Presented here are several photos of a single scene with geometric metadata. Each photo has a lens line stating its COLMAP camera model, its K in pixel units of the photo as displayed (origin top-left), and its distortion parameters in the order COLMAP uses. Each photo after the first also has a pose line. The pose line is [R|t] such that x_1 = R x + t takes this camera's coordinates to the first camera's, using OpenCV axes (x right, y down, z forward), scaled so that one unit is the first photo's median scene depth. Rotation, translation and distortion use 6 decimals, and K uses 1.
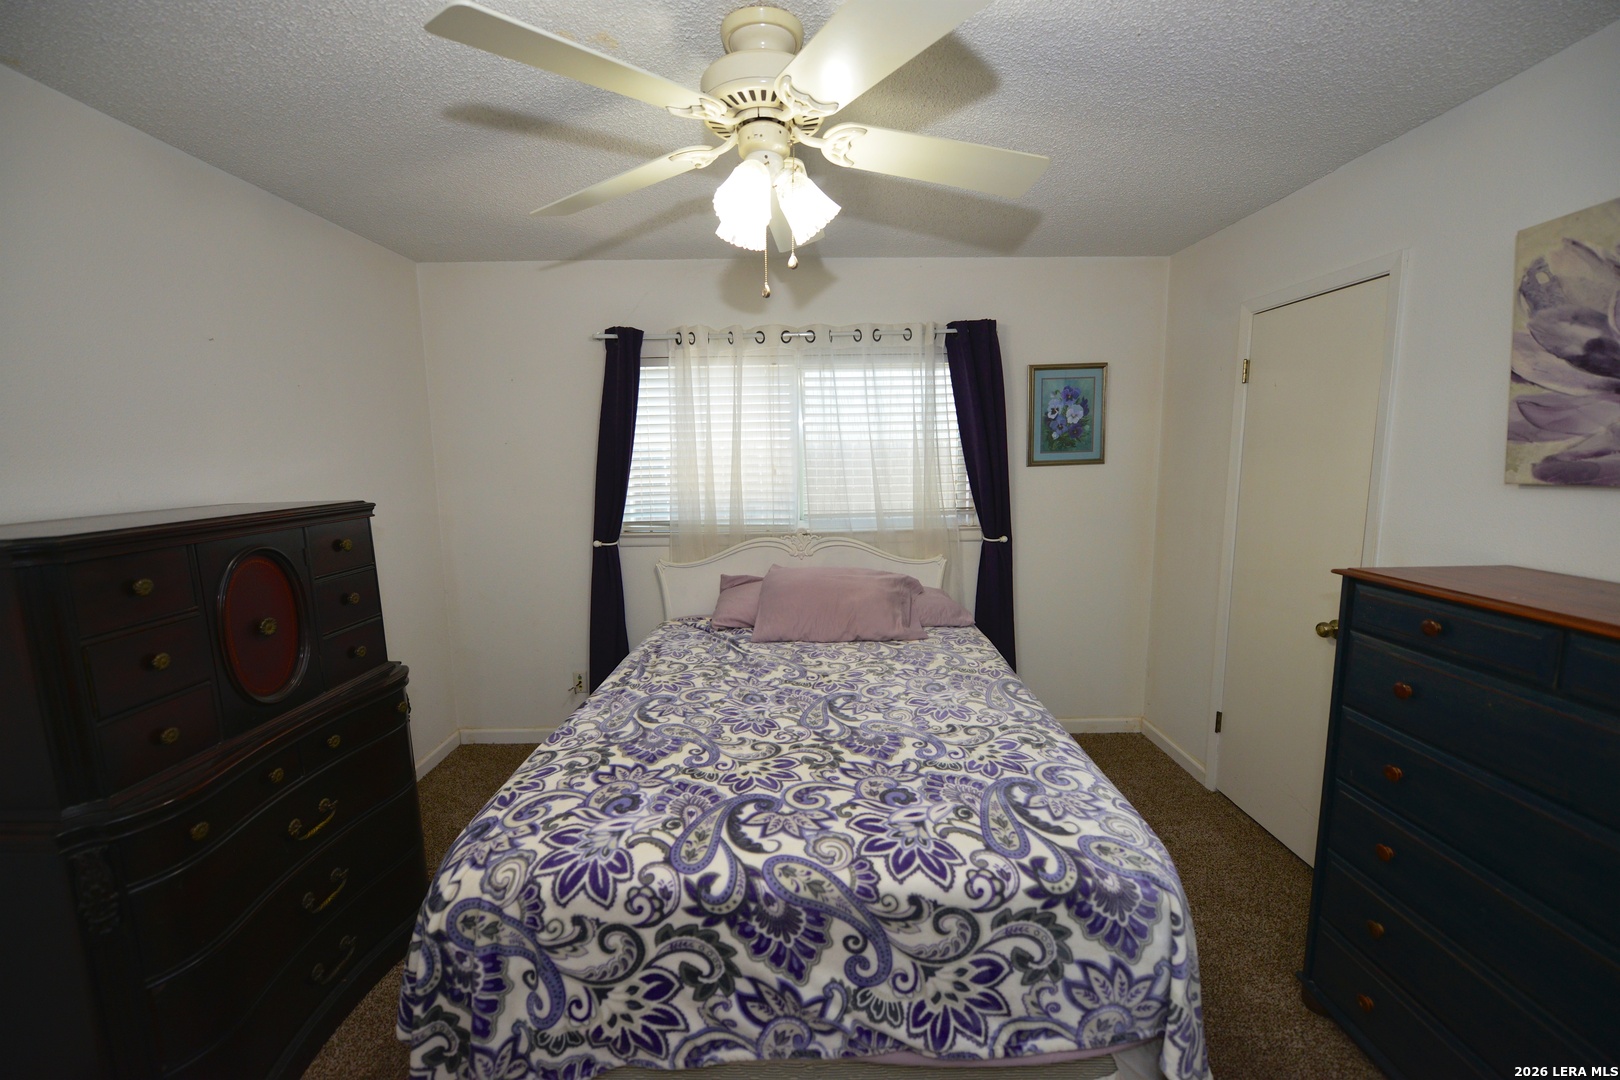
lens RADIAL K [[635.8, 0, 810.5], [0, 635.8, 533.8], [0, 0, 1]] dist [-0.011829, -0.000238]
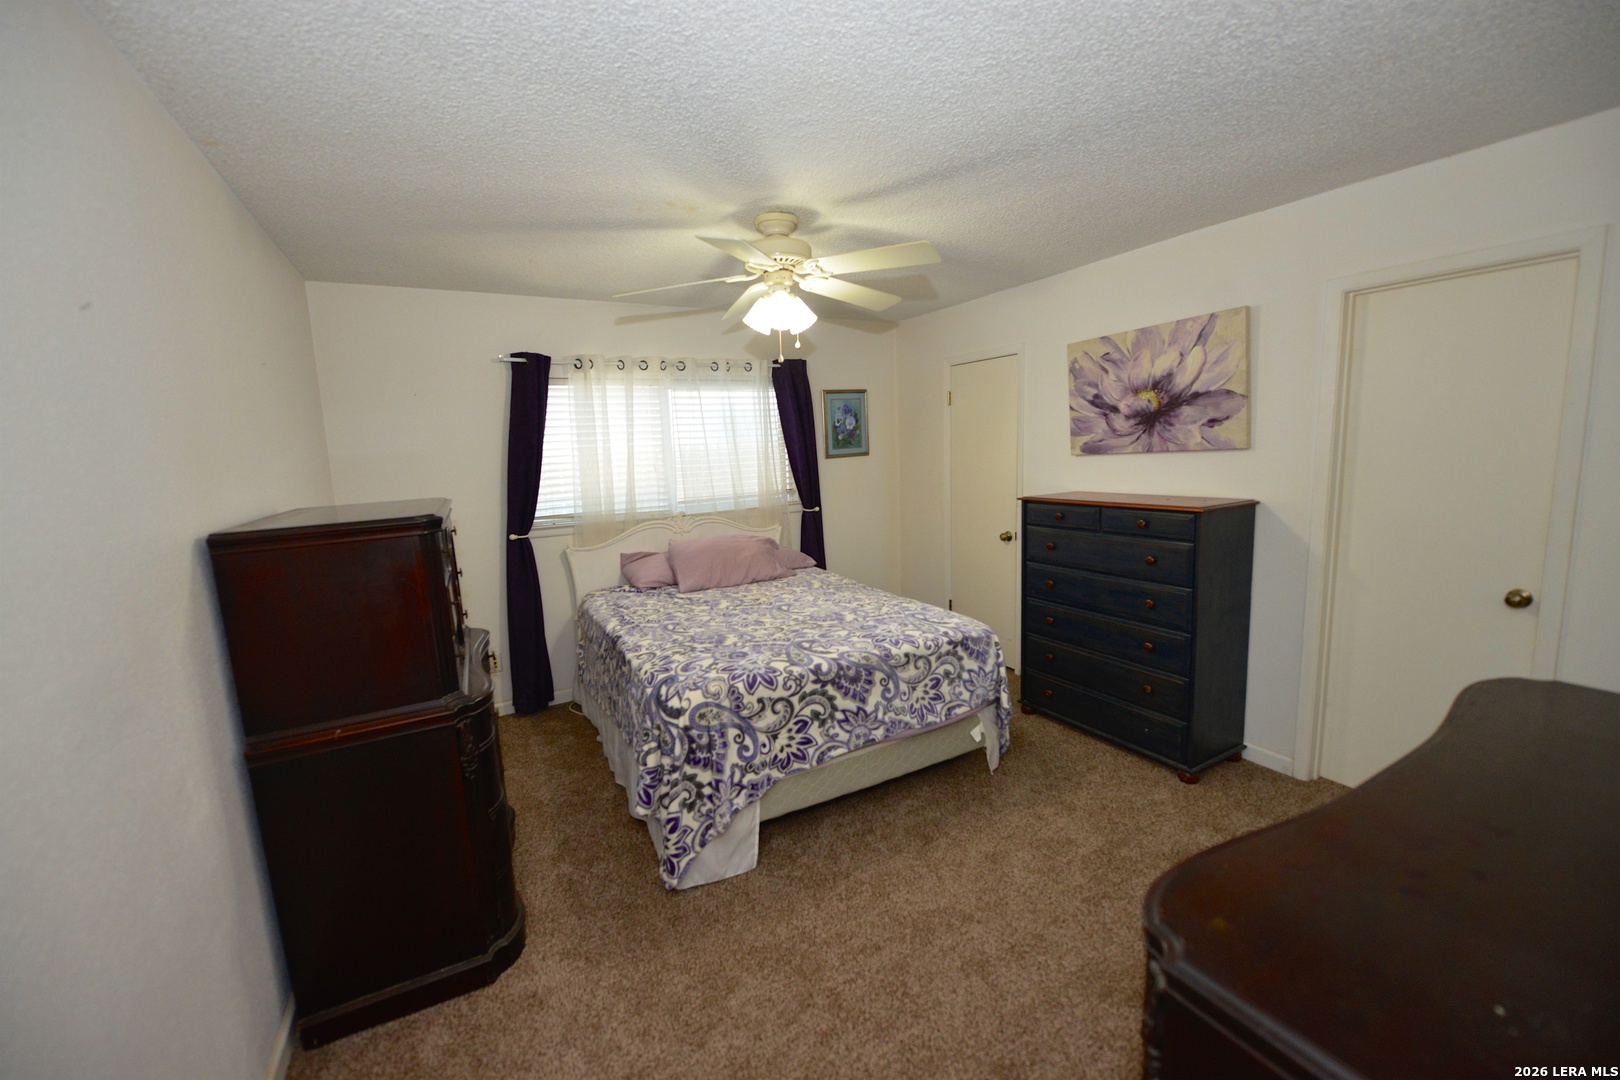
lens RADIAL K [[635.8, 0, 810.5], [0, 635.8, 533.8], [0, 0, 1]] dist [-0.011829, -0.000238]
pose [[0.875380, -0.087504, 0.475450, -0.919034], [0.090466, 0.995759, 0.016701, 0.088577], [-0.474896, 0.028392, 0.879584, -0.619159]]
